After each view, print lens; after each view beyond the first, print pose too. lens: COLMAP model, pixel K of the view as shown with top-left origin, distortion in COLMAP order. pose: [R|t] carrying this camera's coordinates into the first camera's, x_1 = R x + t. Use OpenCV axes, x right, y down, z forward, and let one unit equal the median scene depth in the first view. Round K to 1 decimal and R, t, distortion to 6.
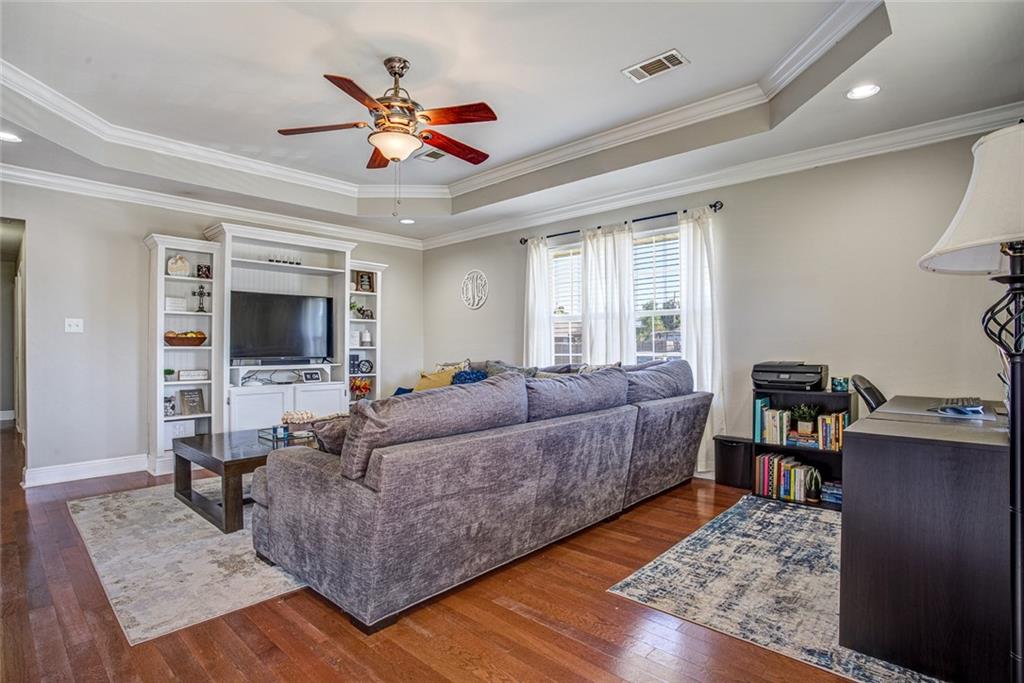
lens RADIAL K [[510.8, 0, 512.0], [0, 510.8, 341.5], [0, 0, 1]] dist [-0.022144, 0.000507]
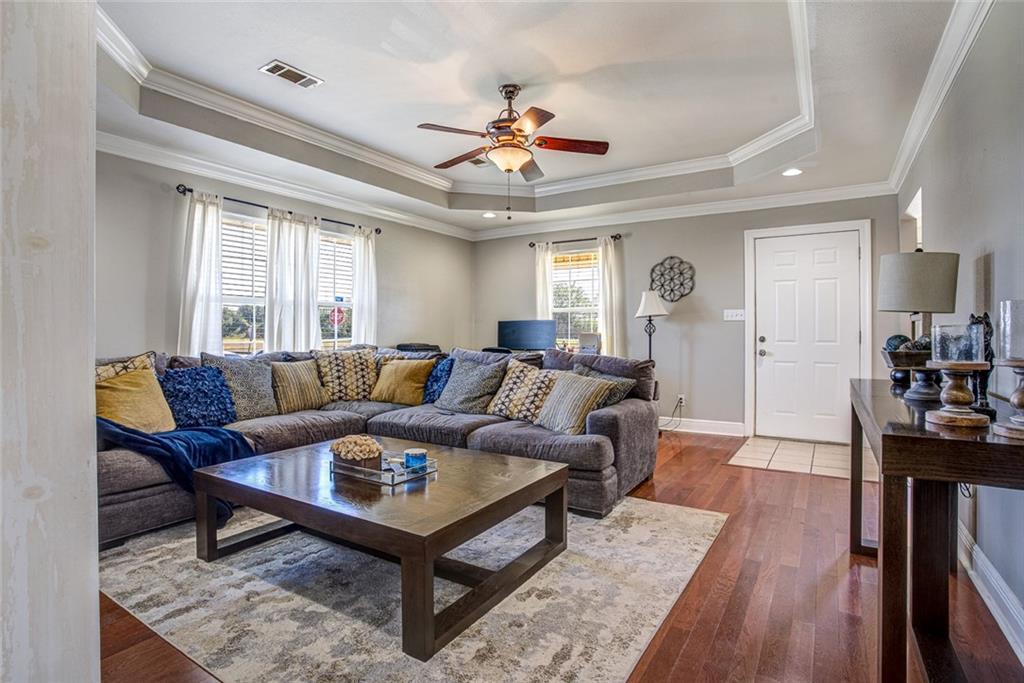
lens RADIAL K [[510.8, 0, 512.0], [0, 510.8, 341.5], [0, 0, 1]] dist [-0.022144, 0.000507]
pose [[-0.187566, -0.019806, 0.982052, -1.326575], [-0.000790, 0.999799, 0.020013, 0.001642], [-0.982252, 0.002978, -0.187544, 1.184246]]
